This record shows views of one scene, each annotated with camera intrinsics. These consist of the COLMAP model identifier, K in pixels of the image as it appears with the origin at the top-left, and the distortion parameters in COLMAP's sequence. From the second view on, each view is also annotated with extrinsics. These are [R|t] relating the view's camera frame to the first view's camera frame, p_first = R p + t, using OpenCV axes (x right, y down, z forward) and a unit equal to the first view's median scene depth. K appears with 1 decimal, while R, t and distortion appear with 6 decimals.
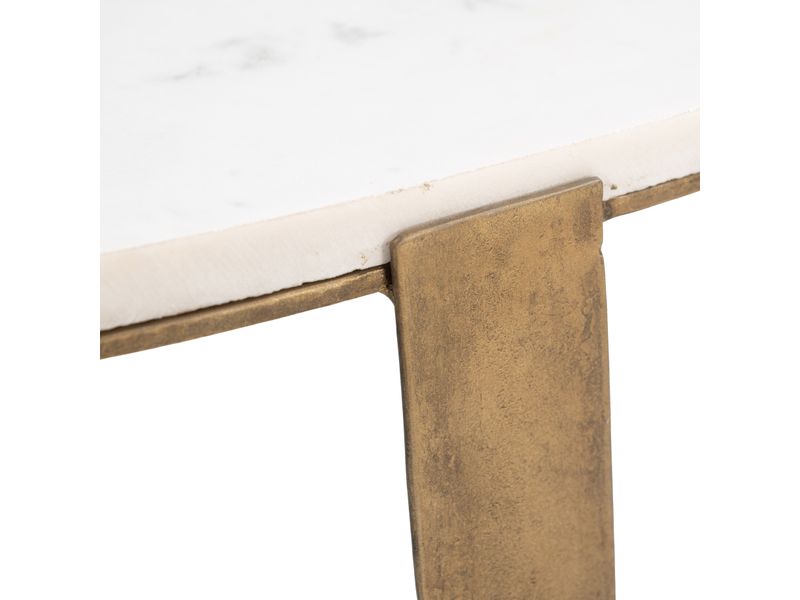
lens RADIAL K [[1916.9, 0, 400.0], [0, 1916.9, 300.0], [0, 0, 1]] dist [0.067306, 0.345143]
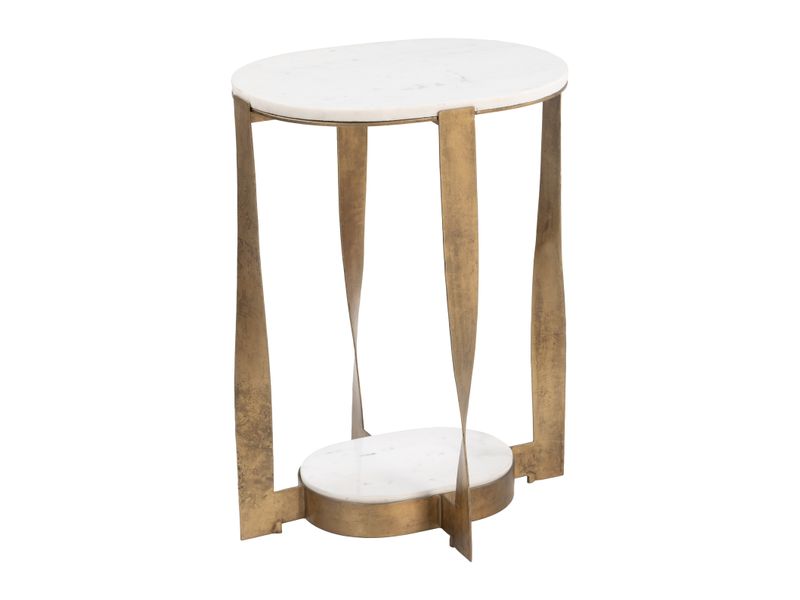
lens RADIAL K [[1916.9, 0, 400.0], [0, 1916.9, 300.0], [0, 0, 1]] dist [0.067306, 0.345143]
pose [[0.992451, 0.066717, -0.102903, 0.533376], [-0.075179, 0.993901, -0.080679, 1.047214], [0.096893, 0.087806, 0.991414, -4.966082]]
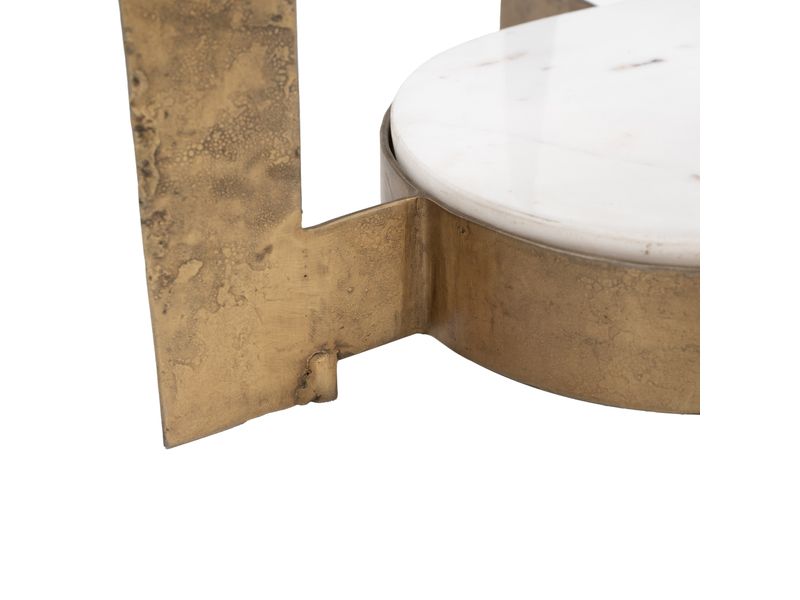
lens RADIAL K [[1916.9, 0, 400.0], [0, 1916.9, 300.0], [0, 0, 1]] dist [0.067306, 0.345143]
pose [[0.999081, 0.036302, -0.022798, -0.445617], [-0.034365, 0.996181, 0.080261, 1.138609], [0.025624, -0.079404, 0.996513, 0.252548]]
